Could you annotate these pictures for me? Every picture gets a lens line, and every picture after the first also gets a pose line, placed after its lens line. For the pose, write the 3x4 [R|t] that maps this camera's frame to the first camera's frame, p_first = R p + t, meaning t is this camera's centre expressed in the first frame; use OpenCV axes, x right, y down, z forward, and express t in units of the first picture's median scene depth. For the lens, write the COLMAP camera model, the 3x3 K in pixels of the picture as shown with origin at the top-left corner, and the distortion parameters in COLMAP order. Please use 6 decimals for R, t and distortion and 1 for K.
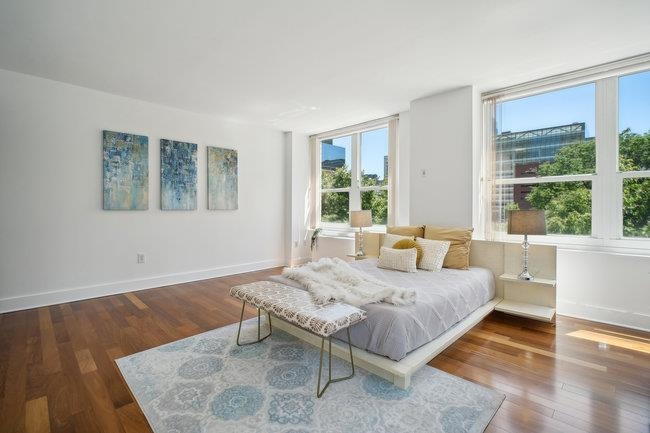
lens RADIAL K [[298.8, 0, 326.4], [0, 298.8, 209.2], [0, 0, 1]] dist [-0.001597, -0.007364]
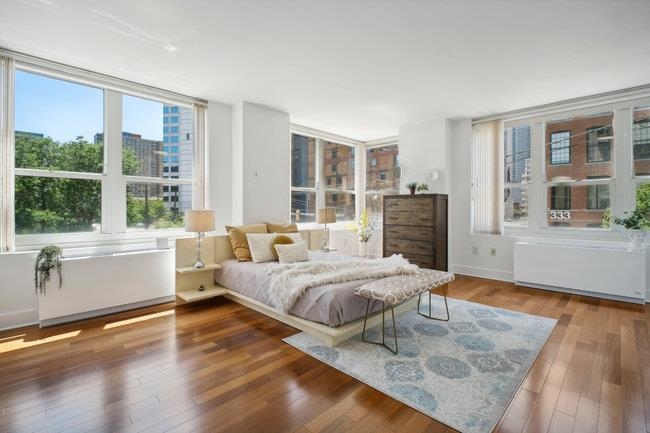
lens RADIAL K [[298.8, 0, 326.4], [0, 298.8, 209.2], [0, 0, 1]] dist [-0.001597, -0.007364]
pose [[-0.001720, -0.006362, 0.999978, -1.238174], [-0.001544, 0.999979, 0.006359, -0.004243], [-0.999997, -0.001533, -0.001730, 1.230506]]
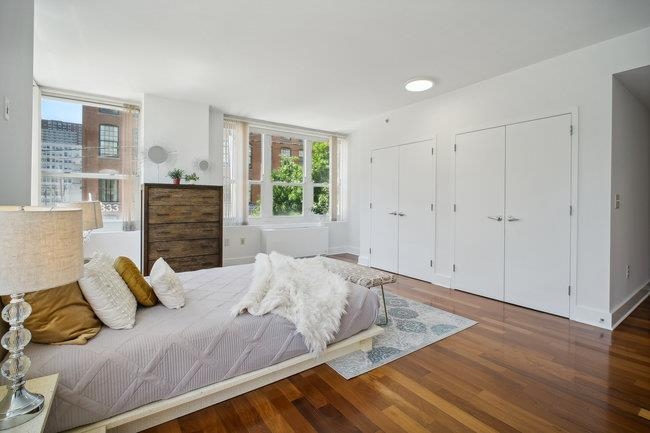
lens RADIAL K [[298.8, 0, 326.4], [0, 298.8, 209.2], [0, 0, 1]] dist [-0.001597, -0.007364]
pose [[-0.985073, -0.012820, 0.171657, -0.261038], [-0.008995, 0.999694, 0.023041, -0.001270], [-0.171900, 0.021153, -0.984887, 2.156631]]
